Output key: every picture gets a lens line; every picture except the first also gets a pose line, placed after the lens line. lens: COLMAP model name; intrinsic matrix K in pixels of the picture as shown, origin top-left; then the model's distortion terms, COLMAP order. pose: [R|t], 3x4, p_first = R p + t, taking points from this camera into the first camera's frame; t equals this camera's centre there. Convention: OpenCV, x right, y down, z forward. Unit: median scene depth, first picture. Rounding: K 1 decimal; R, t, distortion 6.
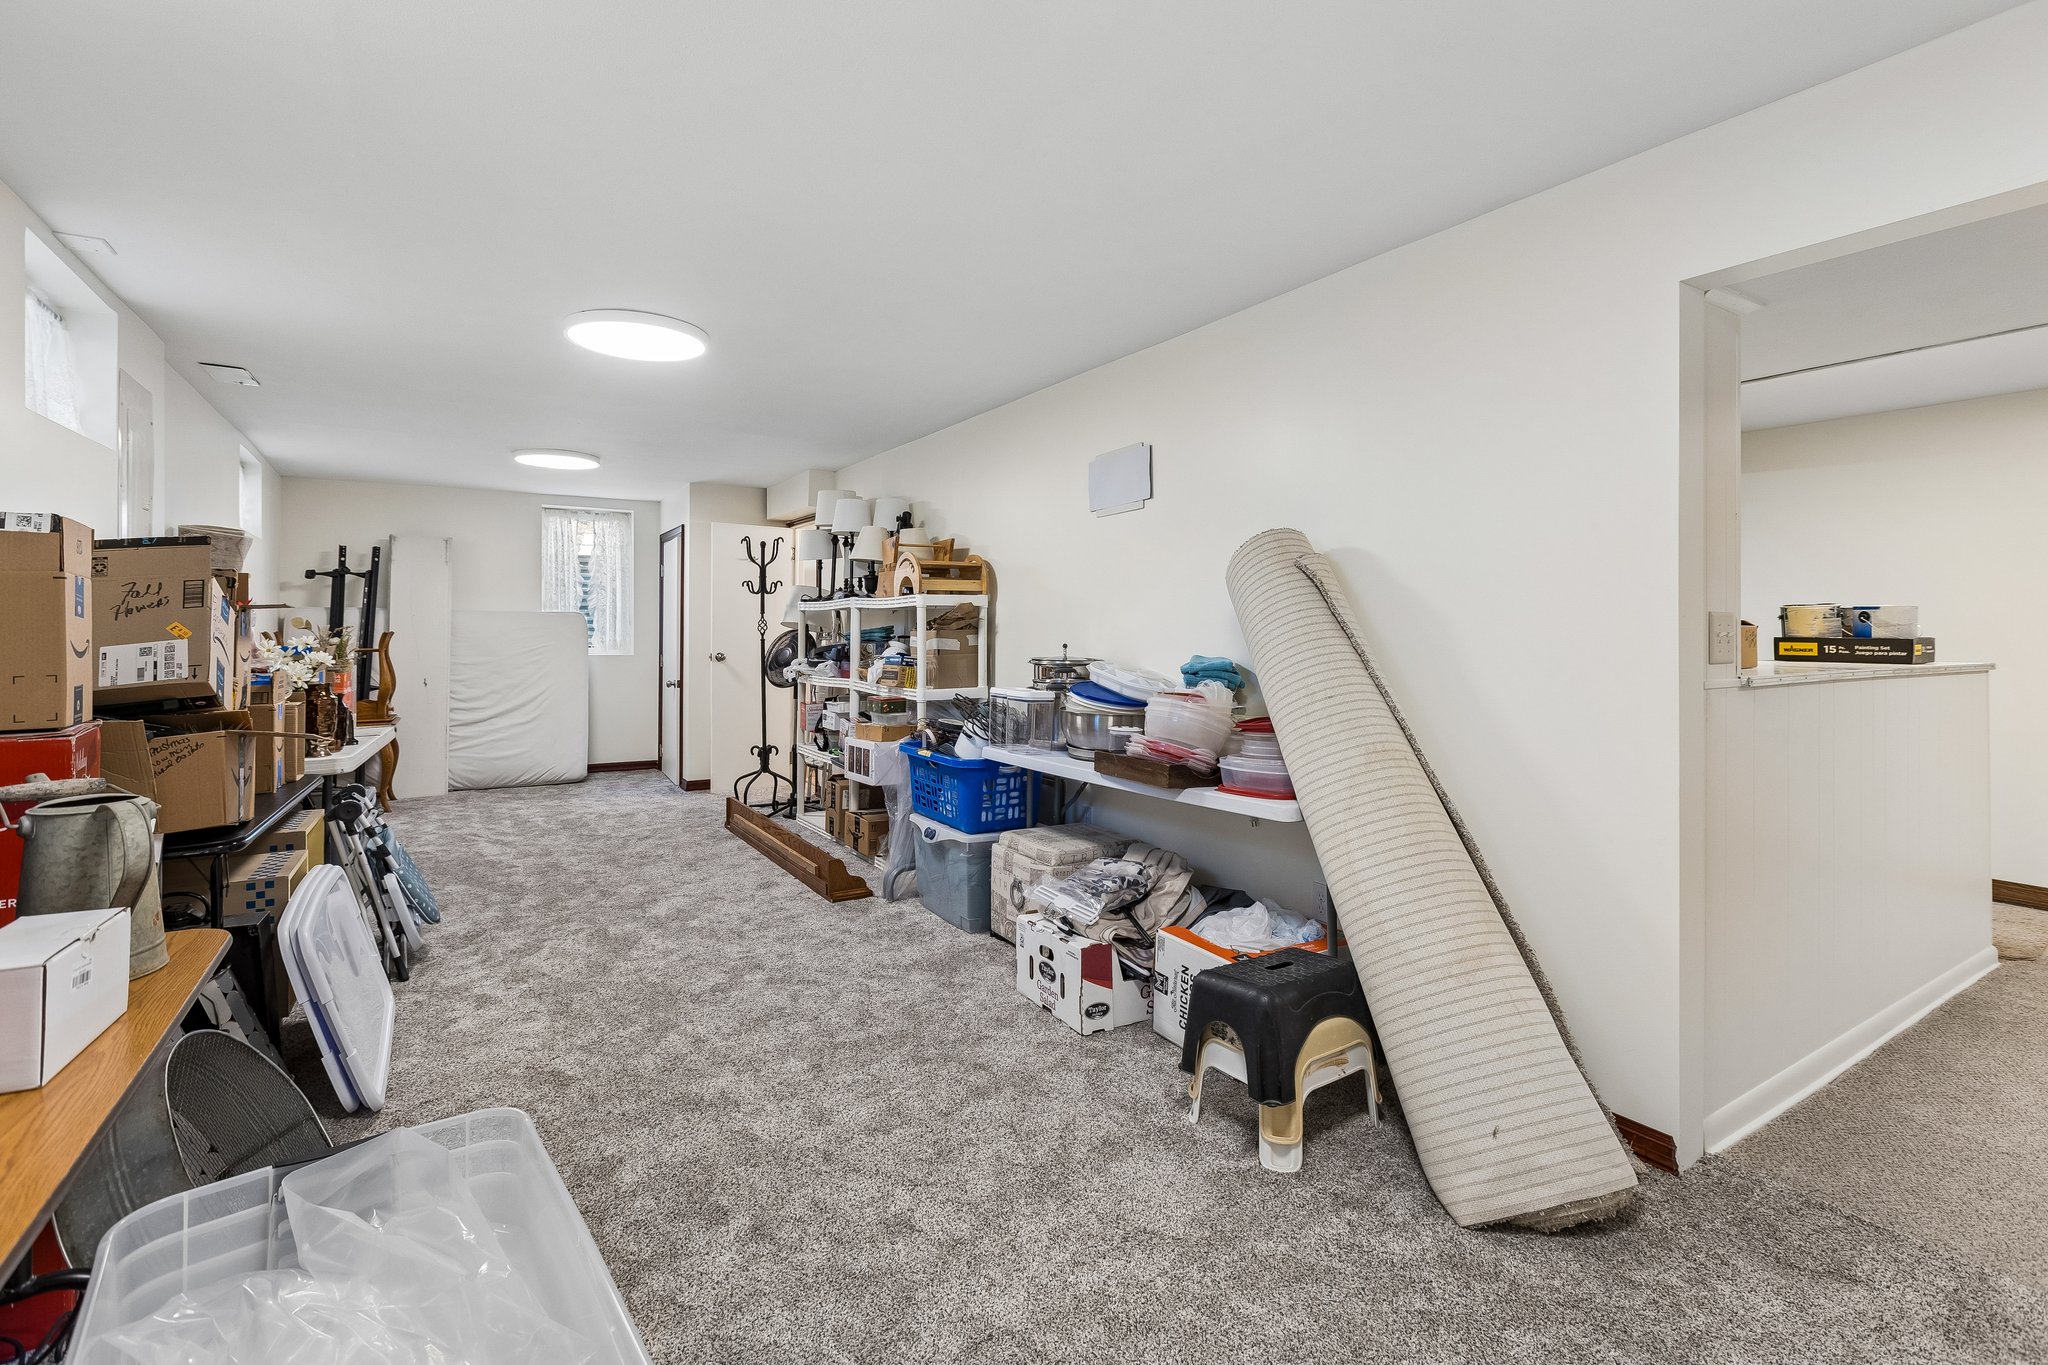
lens RADIAL K [[934.9, 0, 1034.6], [0, 934.9, 627.3], [0, 0, 1]] dist [-0.001542, -0.000599]
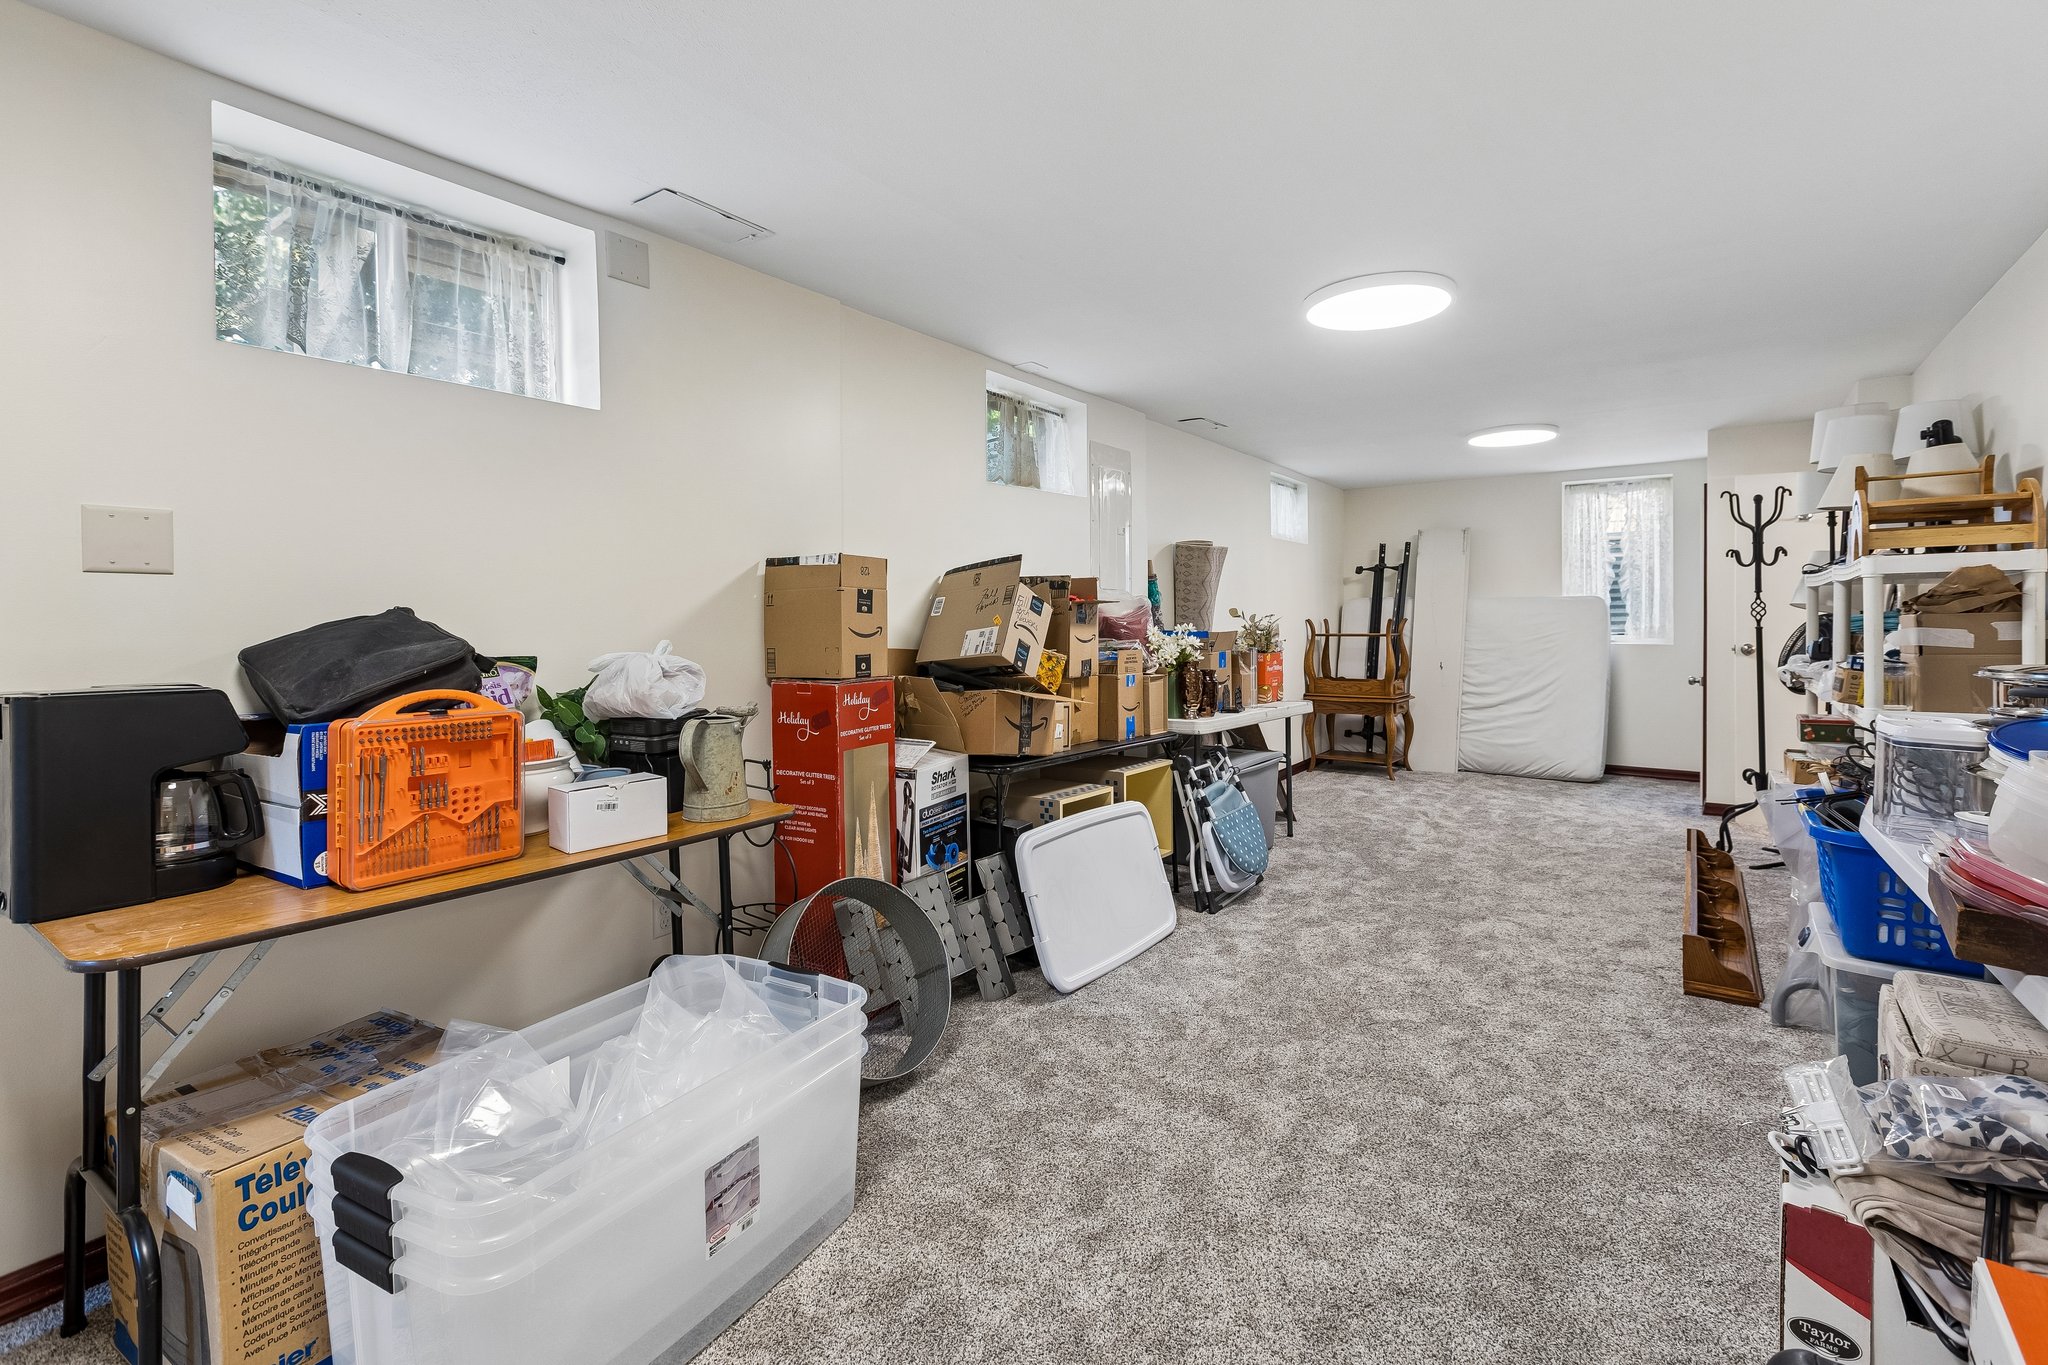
lens RADIAL K [[934.9, 0, 1034.6], [0, 934.9, 627.3], [0, 0, 1]] dist [-0.001542, -0.000599]
pose [[0.372839, 0.005280, -0.927881, 0.257493], [0.009823, 0.999905, 0.009637, 0.000316], [0.927844, -0.012708, 0.372752, 0.264590]]
